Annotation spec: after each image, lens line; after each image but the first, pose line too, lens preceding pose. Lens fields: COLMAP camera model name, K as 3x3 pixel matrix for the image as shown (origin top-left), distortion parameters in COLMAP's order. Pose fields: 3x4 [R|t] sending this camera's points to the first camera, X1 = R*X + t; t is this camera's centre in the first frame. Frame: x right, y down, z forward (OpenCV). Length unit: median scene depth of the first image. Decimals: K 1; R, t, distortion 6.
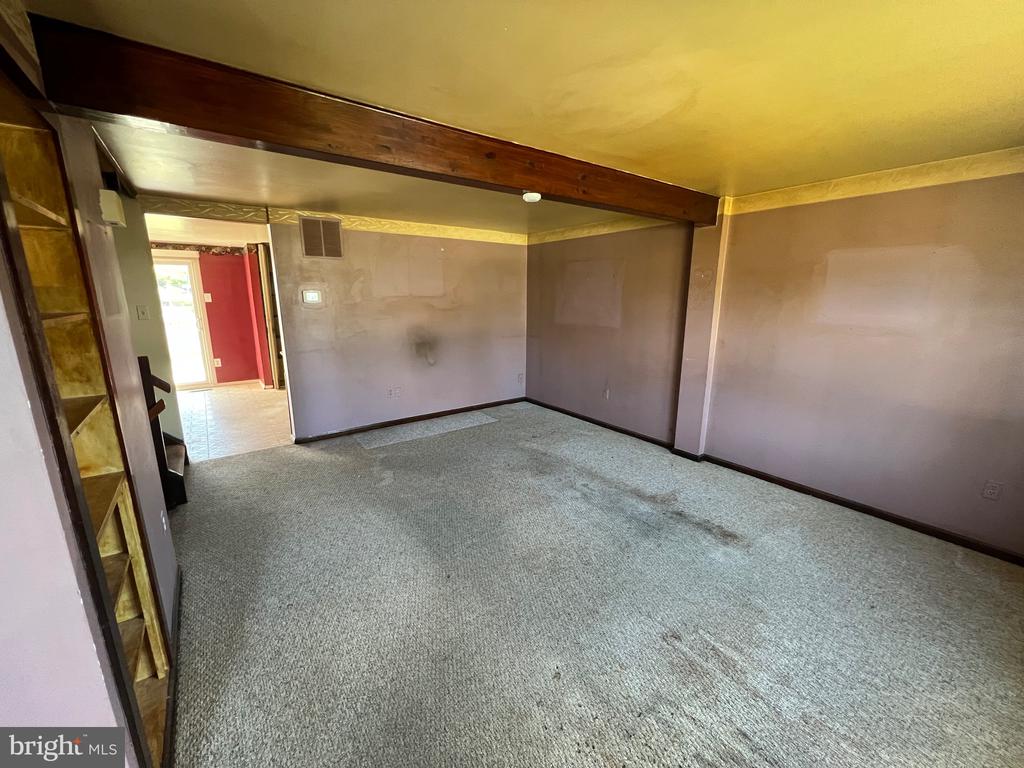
lens RADIAL K [[409.3, 0, 505.6], [0, 409.3, 384.4], [0, 0, 1]] dist [-0.002368, 0.000622]
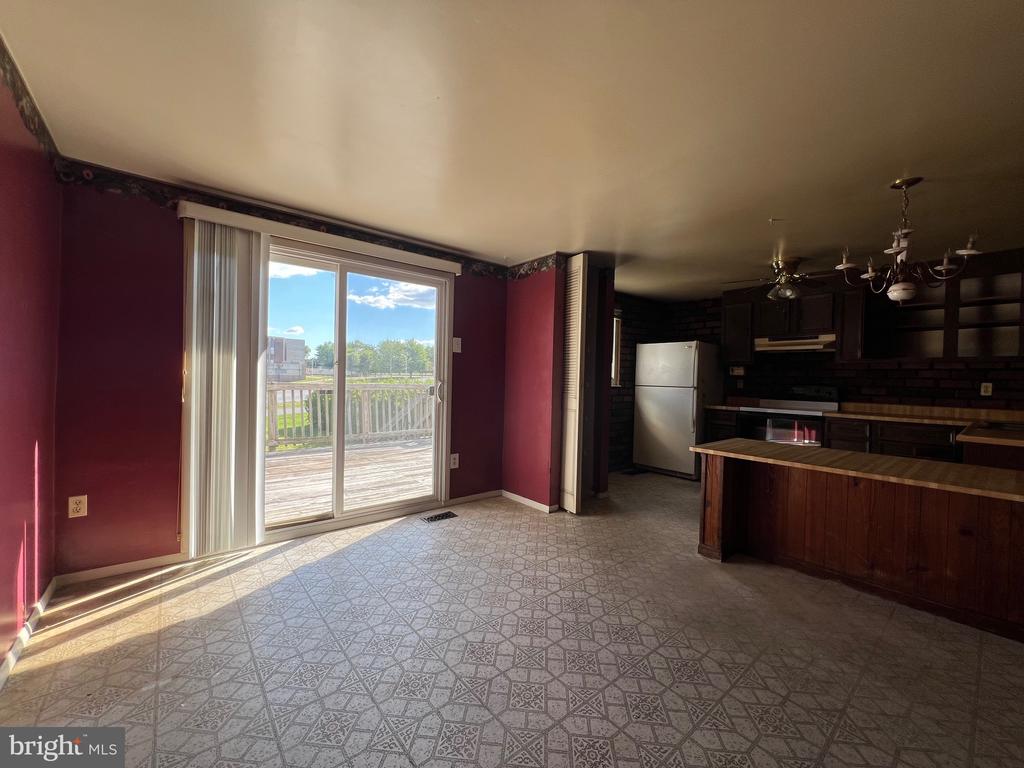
lens RADIAL K [[409.3, 0, 508.1], [0, 409.3, 385.3], [0, 0, 1]] dist [-0.002368, 0.000622]
pose [[0.997939, 0.022163, 0.060215, -1.112166], [-0.009856, 0.980261, -0.197464, -0.076208], [-0.063403, 0.196463, 0.978459, 0.733726]]
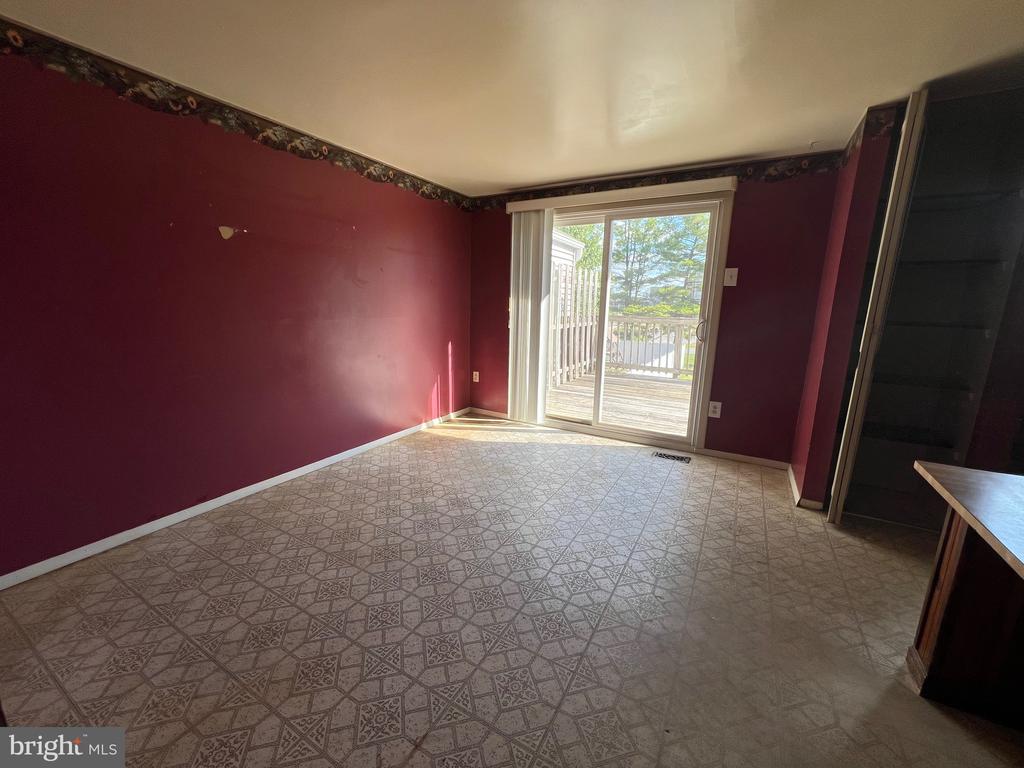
lens RADIAL K [[409.3, 0, 508.8], [0, 409.3, 384.0], [0, 0, 1]] dist [-0.002368, 0.000622]
pose [[0.407485, 0.188885, -0.893464, -0.615602], [-0.214406, 0.970816, 0.107453, -0.138878], [0.887686, 0.147778, 0.436091, 0.931659]]
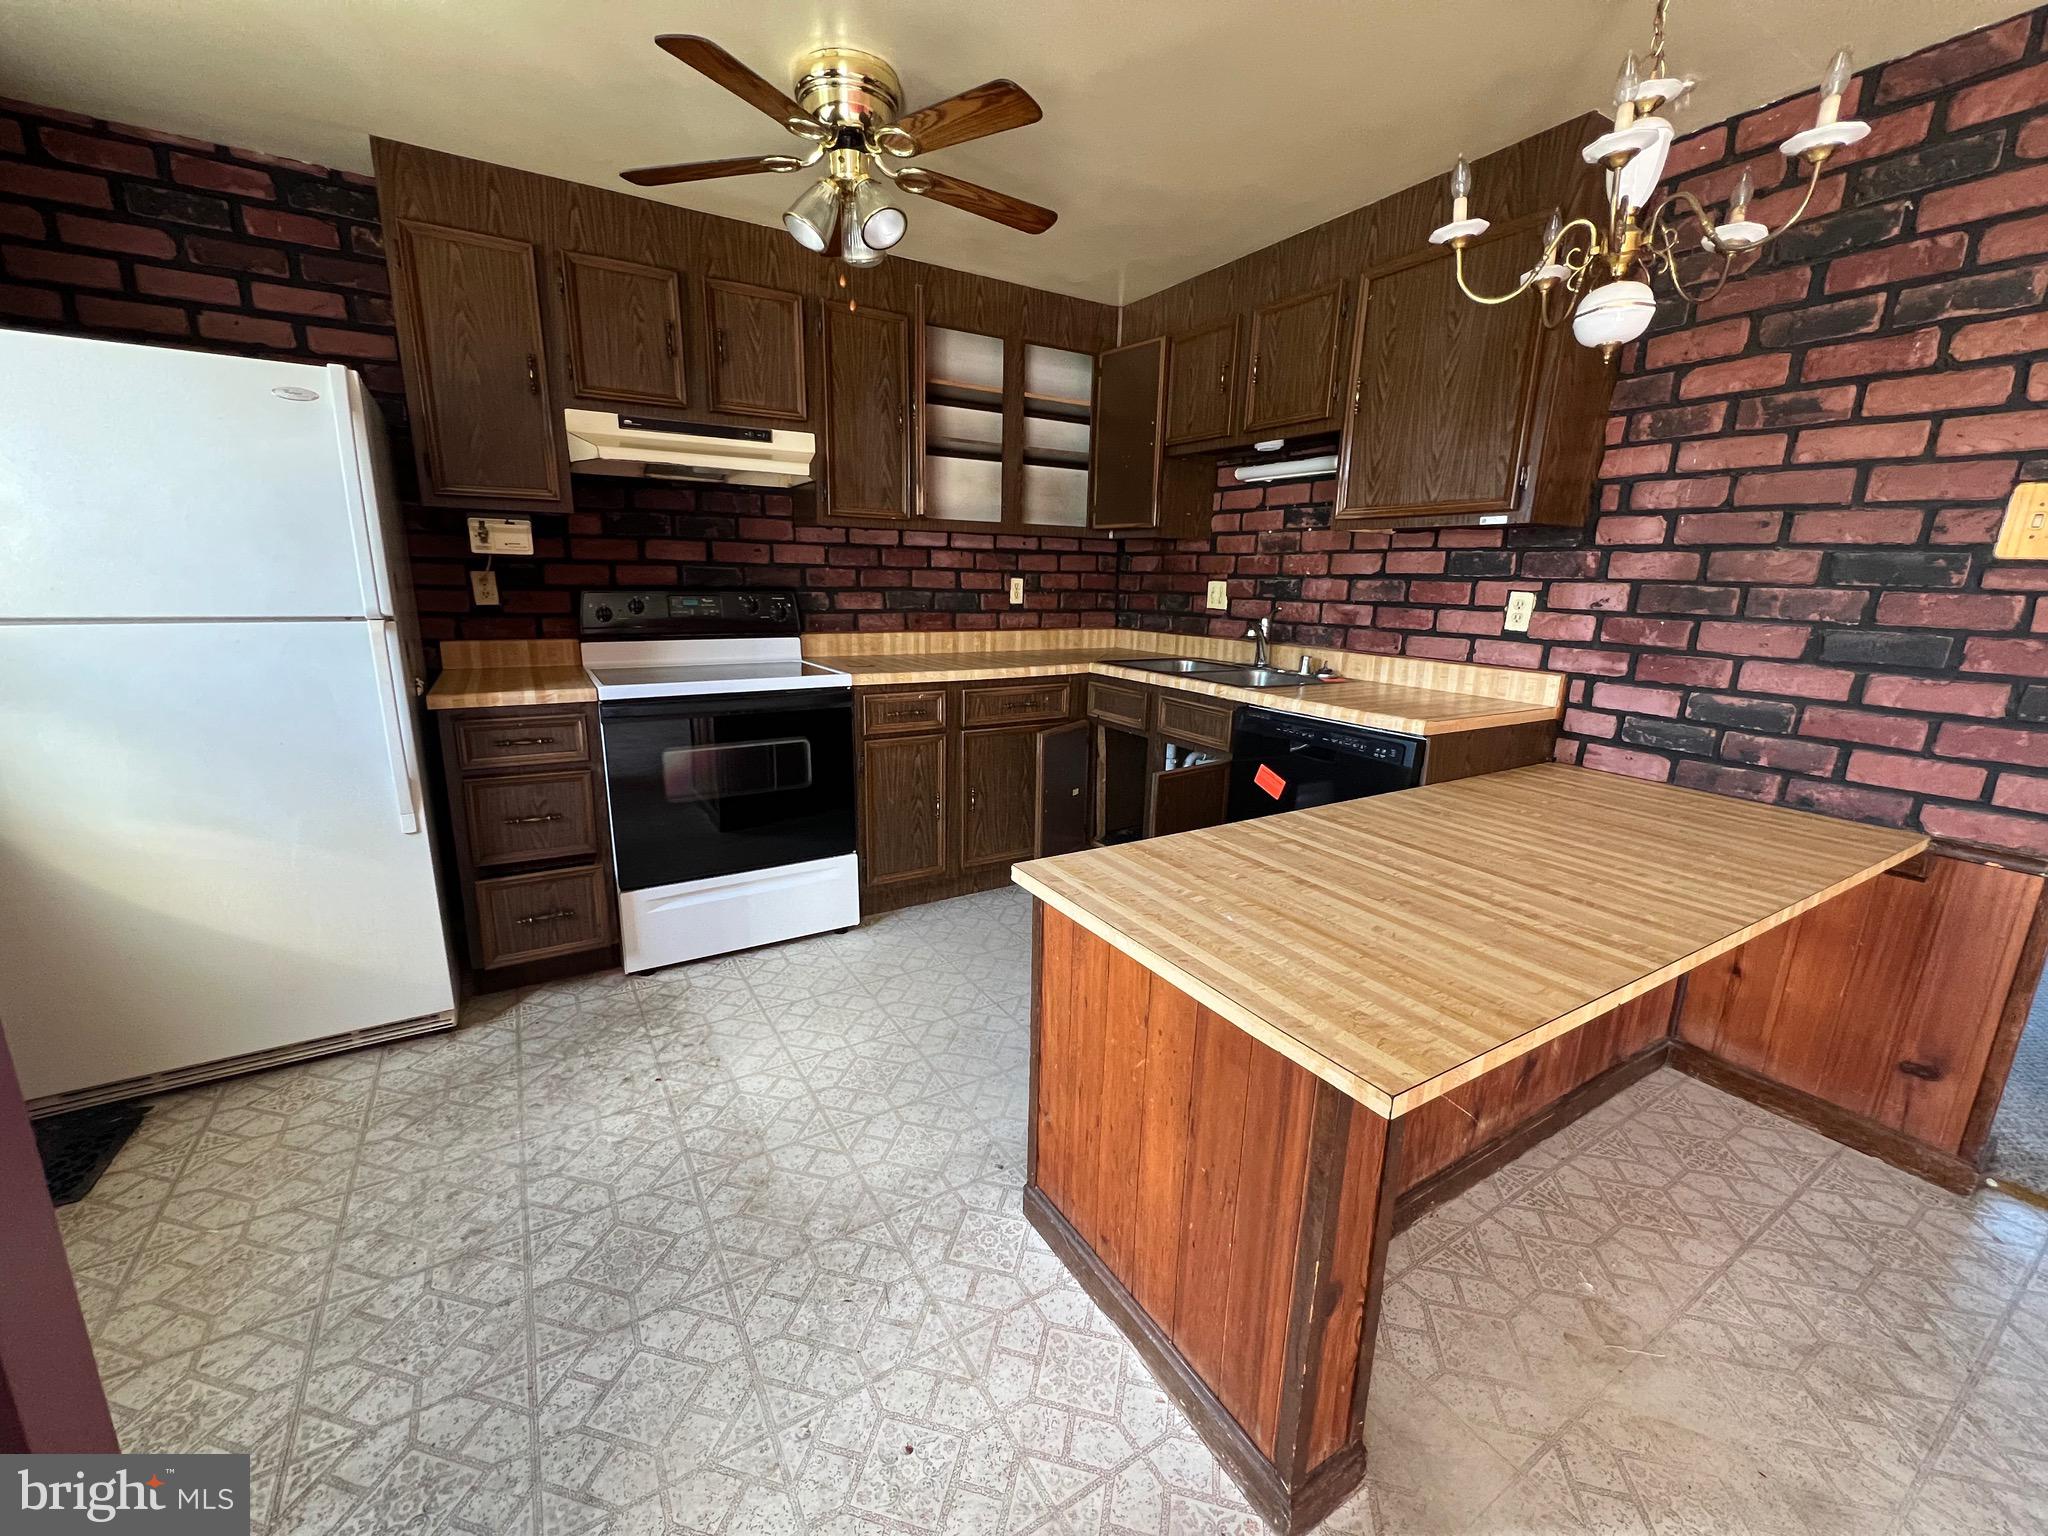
lens RADIAL K [[818.6, 0, 1016.7], [0, 818.6, 769.4], [0, 0, 1]] dist [-0.002368, 0.000622]
pose [[0.081582, -0.227675, 0.970314, -0.954110], [0.195869, 0.958236, 0.208373, -0.249247], [-0.977231, 0.173055, 0.122769, 1.445542]]
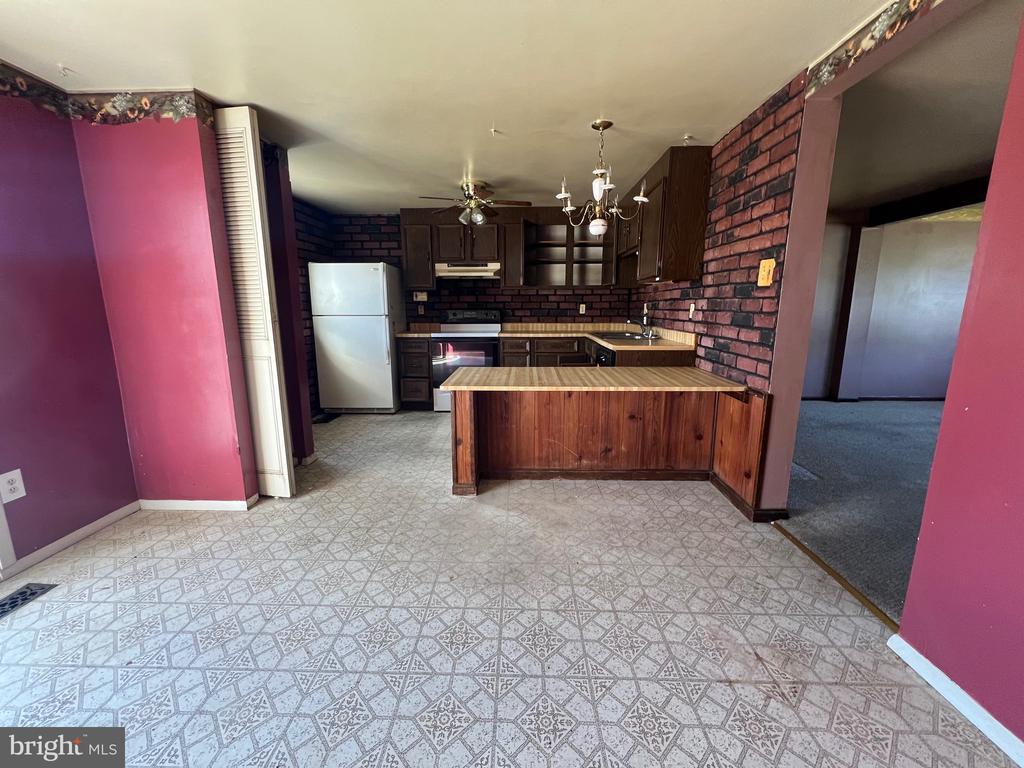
lens RADIAL K [[409.3, 0, 508.6], [0, 409.3, 384.7], [0, 0, 1]] dist [-0.002368, 0.000622]
pose [[0.610912, -0.148740, 0.777600, -1.171840], [0.172271, 0.983633, 0.052808, -0.128827], [-0.772728, 0.101697, 0.626537, 0.944953]]
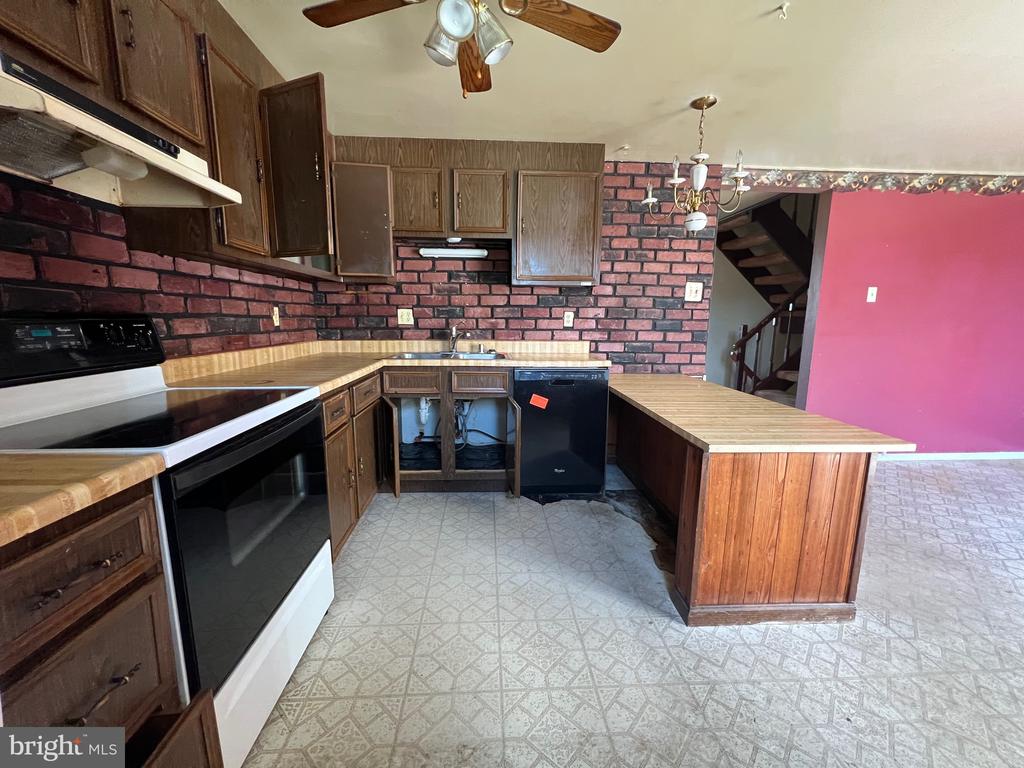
lens RADIAL K [[409.3, 0, 508.7], [0, 409.3, 384.1], [0, 0, 1]] dist [-0.002368, 0.000622]
pose [[-0.838866, -0.091330, 0.536622, -0.660716], [0.111758, 0.935927, 0.333993, -0.319032], [-0.532743, 0.340147, -0.774910, 1.838077]]
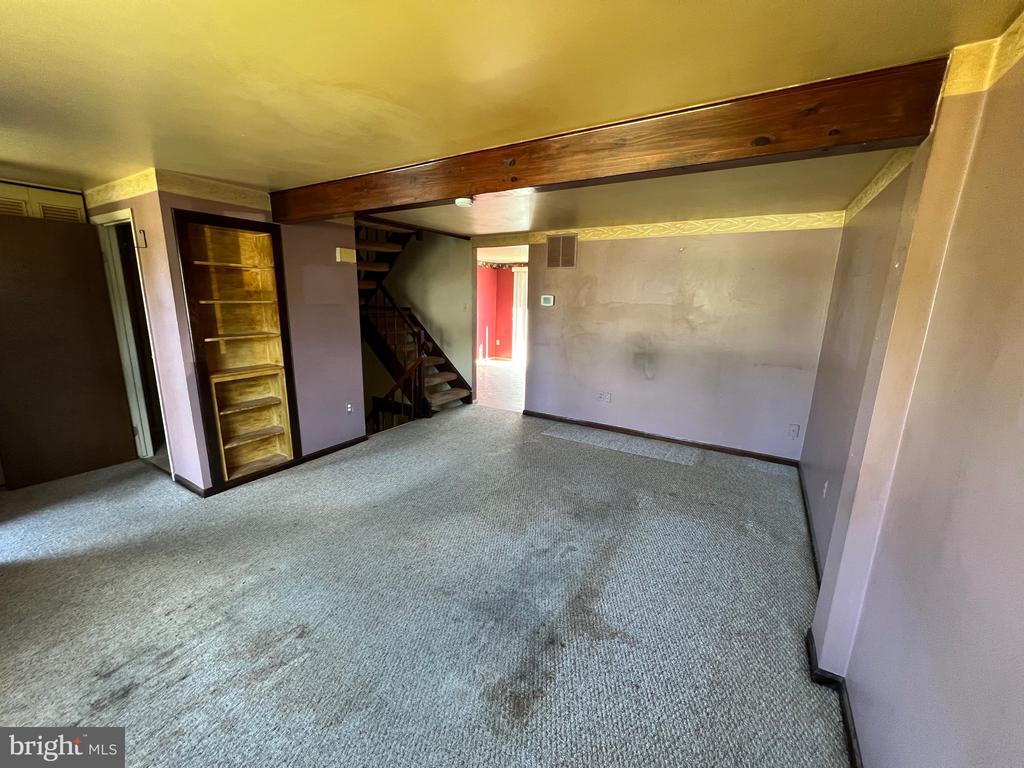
lens RADIAL K [[409.3, 0, 510.3], [0, 409.3, 383.8], [0, 0, 1]] dist [-0.002368, 0.000622]
pose [[0.379718, 0.202915, -0.902574, 0.633402], [-0.220386, 0.967400, 0.124771, -0.100692], [0.898468, 0.151537, 0.412058, 0.431284]]
